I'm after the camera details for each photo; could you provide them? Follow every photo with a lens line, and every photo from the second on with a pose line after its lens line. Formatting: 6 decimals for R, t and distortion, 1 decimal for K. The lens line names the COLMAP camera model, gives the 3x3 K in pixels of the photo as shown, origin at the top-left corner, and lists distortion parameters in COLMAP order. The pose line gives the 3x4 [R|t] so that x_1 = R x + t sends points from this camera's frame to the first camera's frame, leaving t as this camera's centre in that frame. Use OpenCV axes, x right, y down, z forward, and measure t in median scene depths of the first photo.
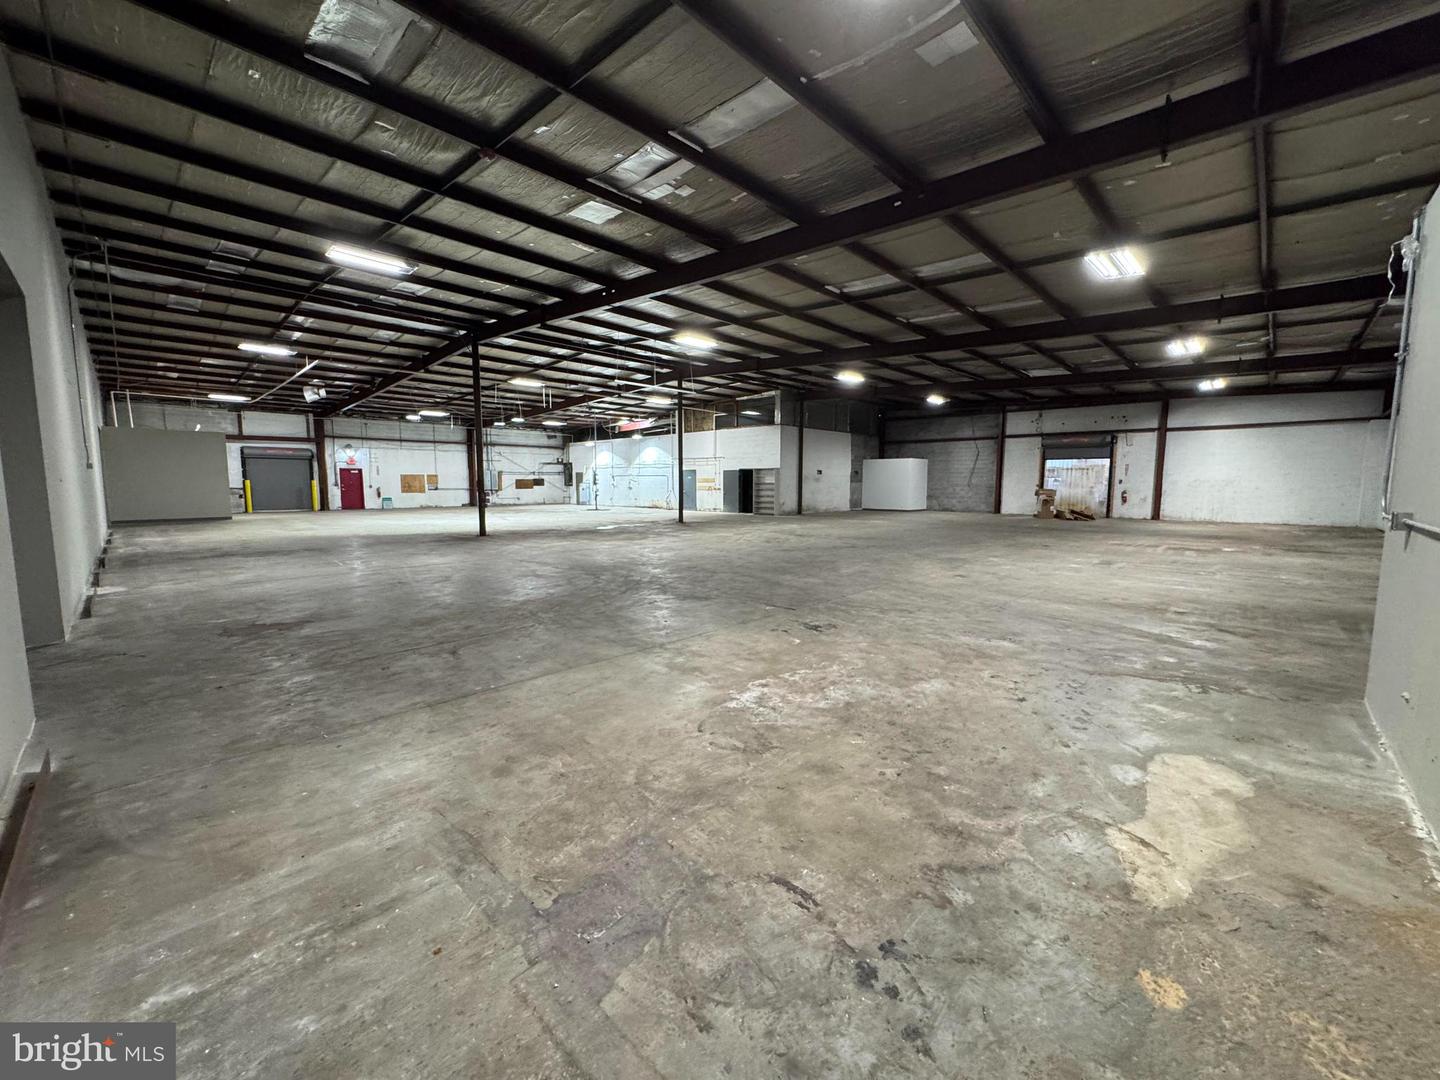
lens RADIAL K [[573.7, 0, 713.2], [0, 573.7, 537.6], [0, 0, 1]] dist [0.001442, 0.000079]
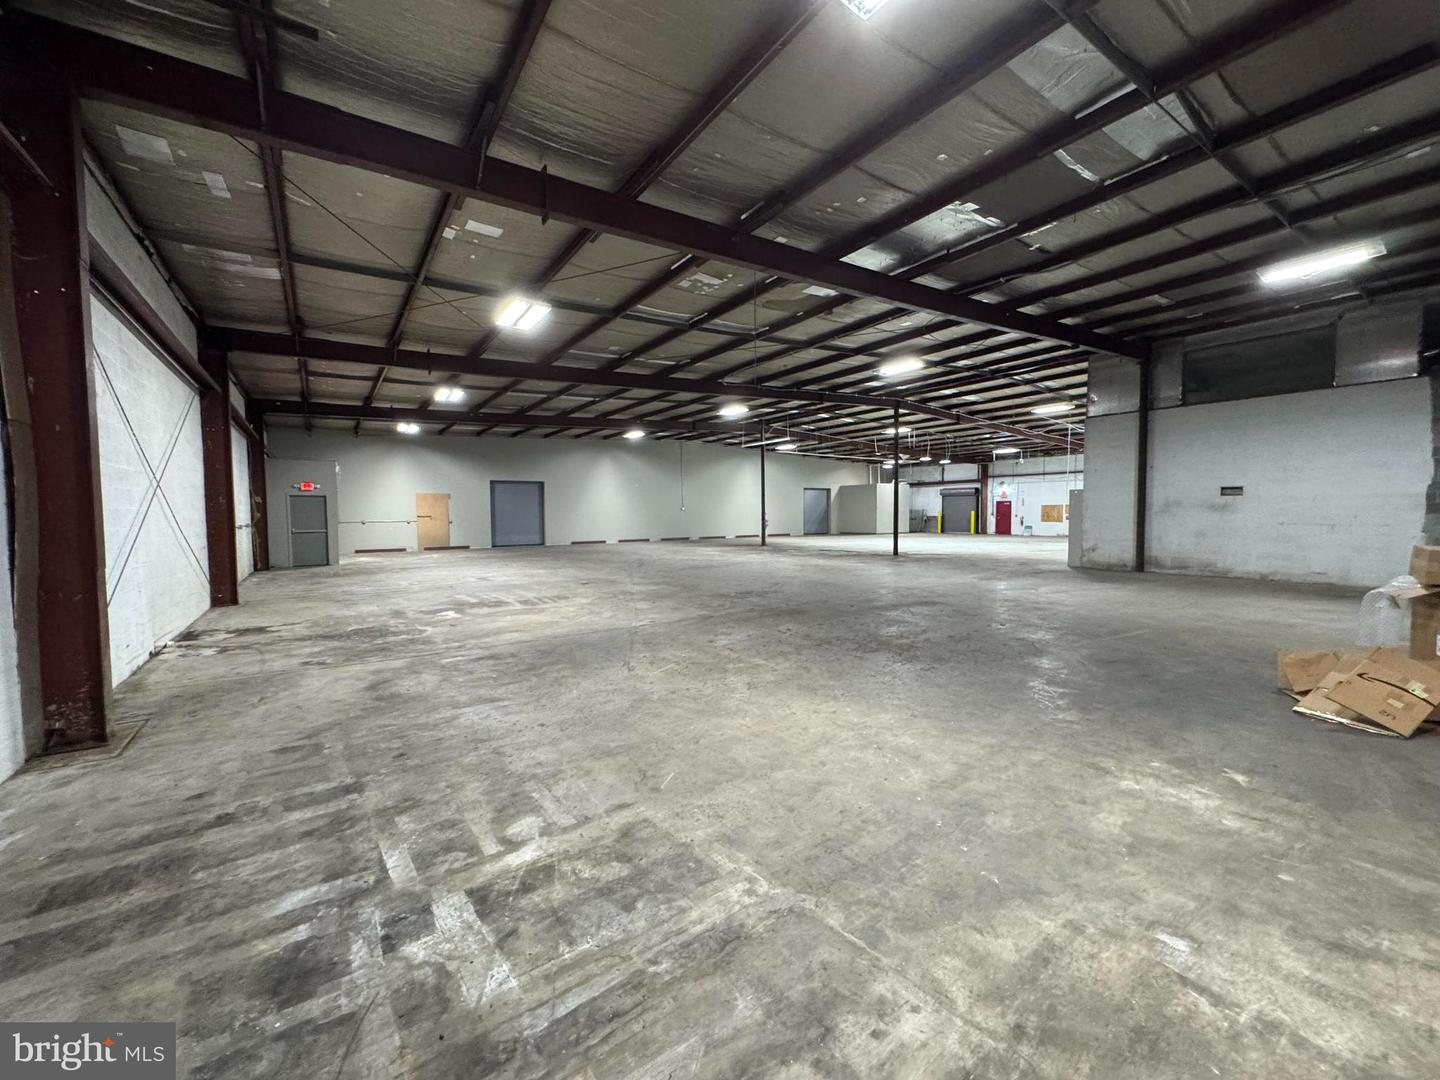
lens RADIAL K [[566.6, 0, 711.2], [0, 566.6, 540.9], [0, 0, 1]] dist [-0.010418, 0.000008]
pose [[-0.202036, 0.048665, -0.978168, 0.709604], [-0.090412, 0.993573, 0.068106, -0.064523], [0.975196, 0.102198, -0.196338, 0.667245]]
